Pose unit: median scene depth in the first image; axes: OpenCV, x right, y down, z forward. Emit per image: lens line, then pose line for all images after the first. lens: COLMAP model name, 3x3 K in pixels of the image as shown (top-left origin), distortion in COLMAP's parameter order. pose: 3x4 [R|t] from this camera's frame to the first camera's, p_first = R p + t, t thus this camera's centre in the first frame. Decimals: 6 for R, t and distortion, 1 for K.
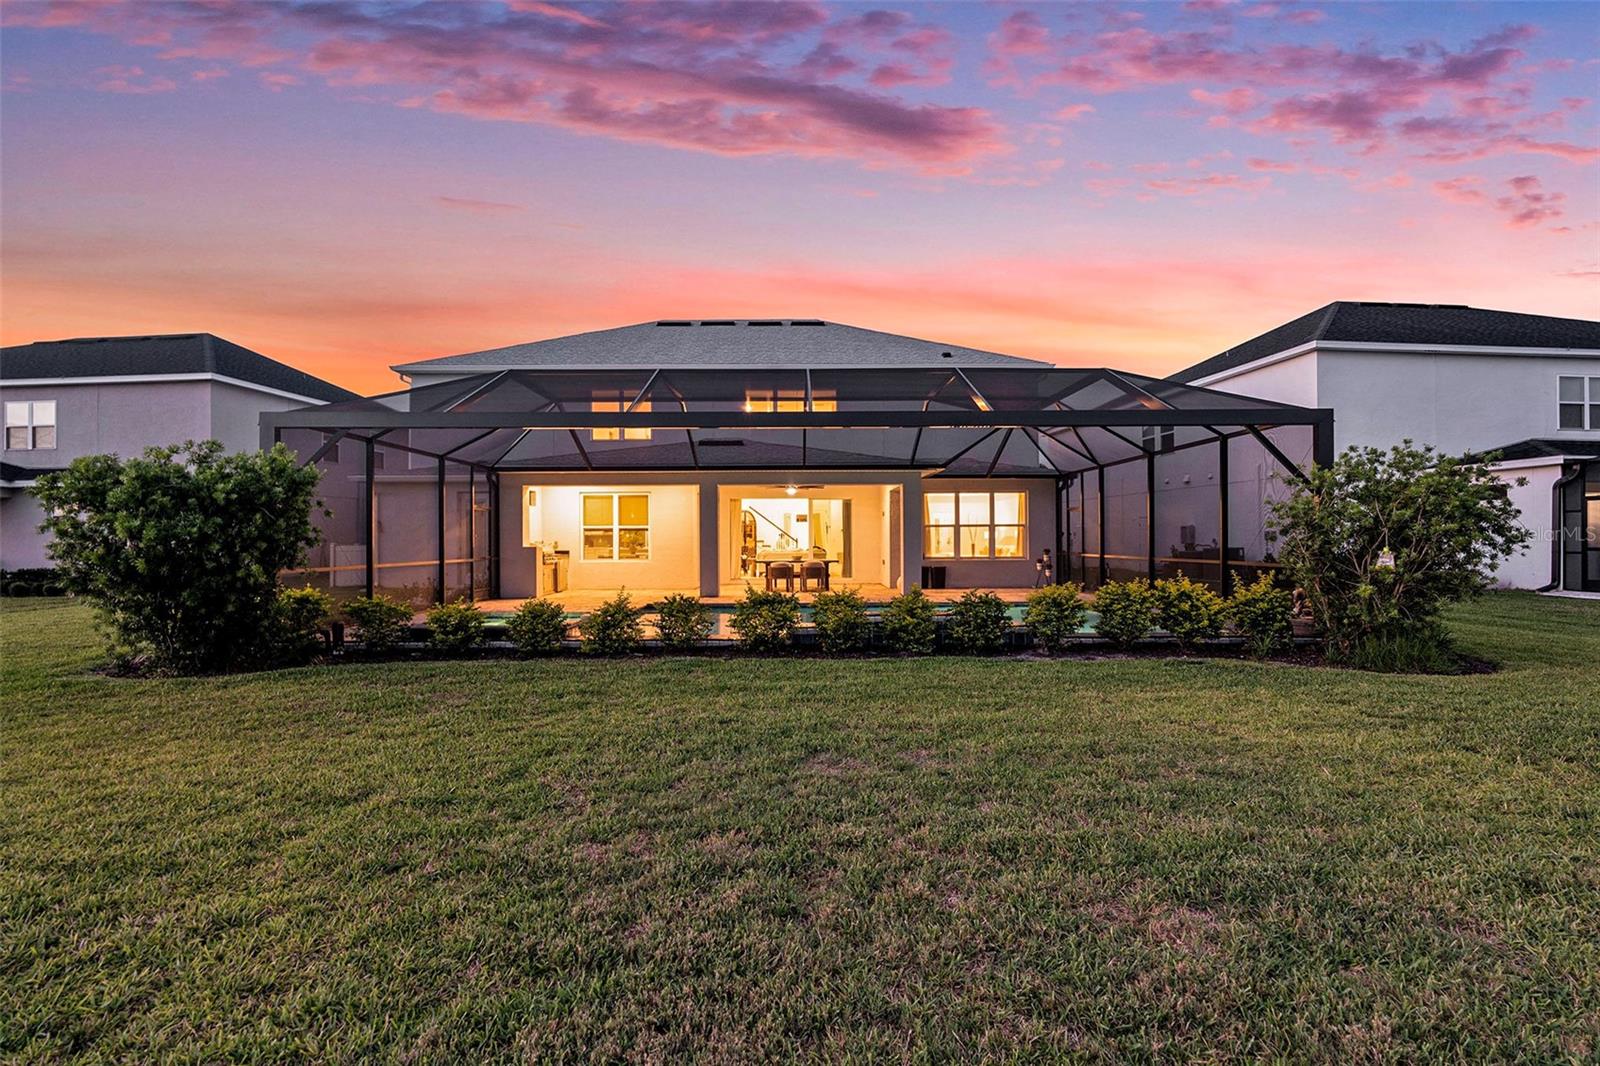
lens RADIAL K [[751.6, 0, 795.5], [0, 751.6, 541.5], [0, 0, 1]] dist [0.000693, -0.000194]
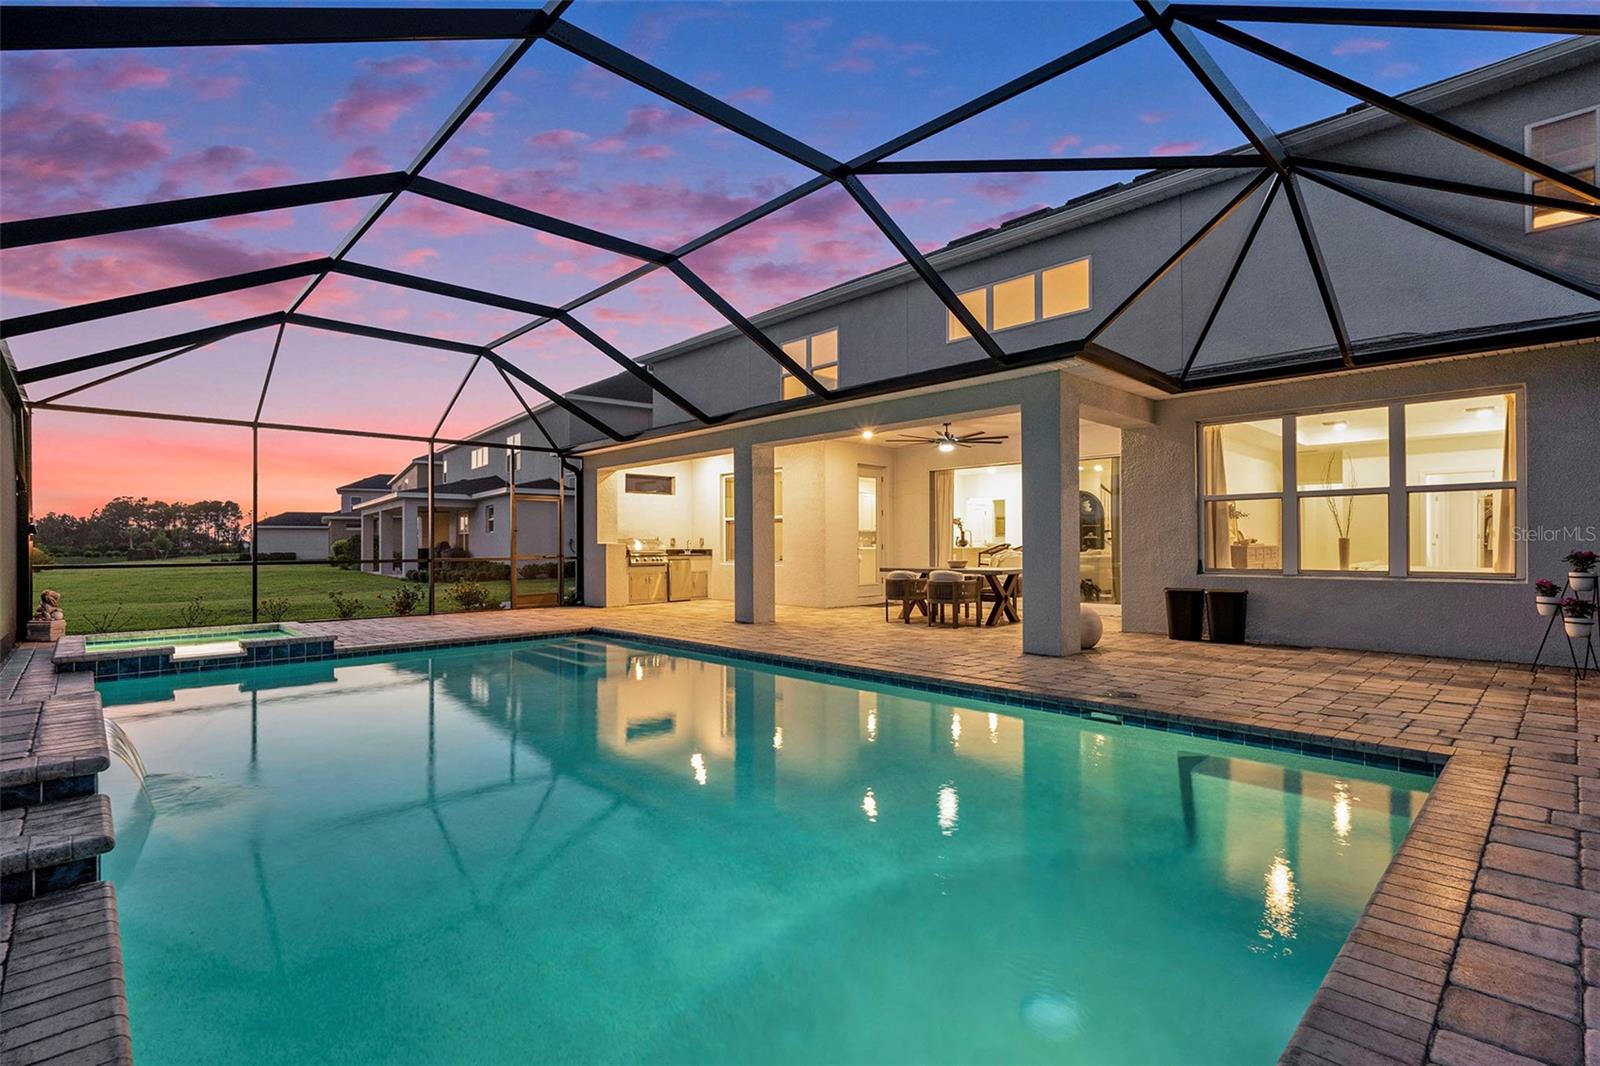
lens RADIAL K [[752.3, 0, 798.8], [0, 752.3, 523.8], [0, 0, 1]] dist [0.000274, -0.000111]
pose [[0.679739, -0.019095, -0.733205, 0.335103], [0.002016, 0.999706, -0.024167, 0.004362], [0.733451, 0.014949, 0.679578, 0.521080]]
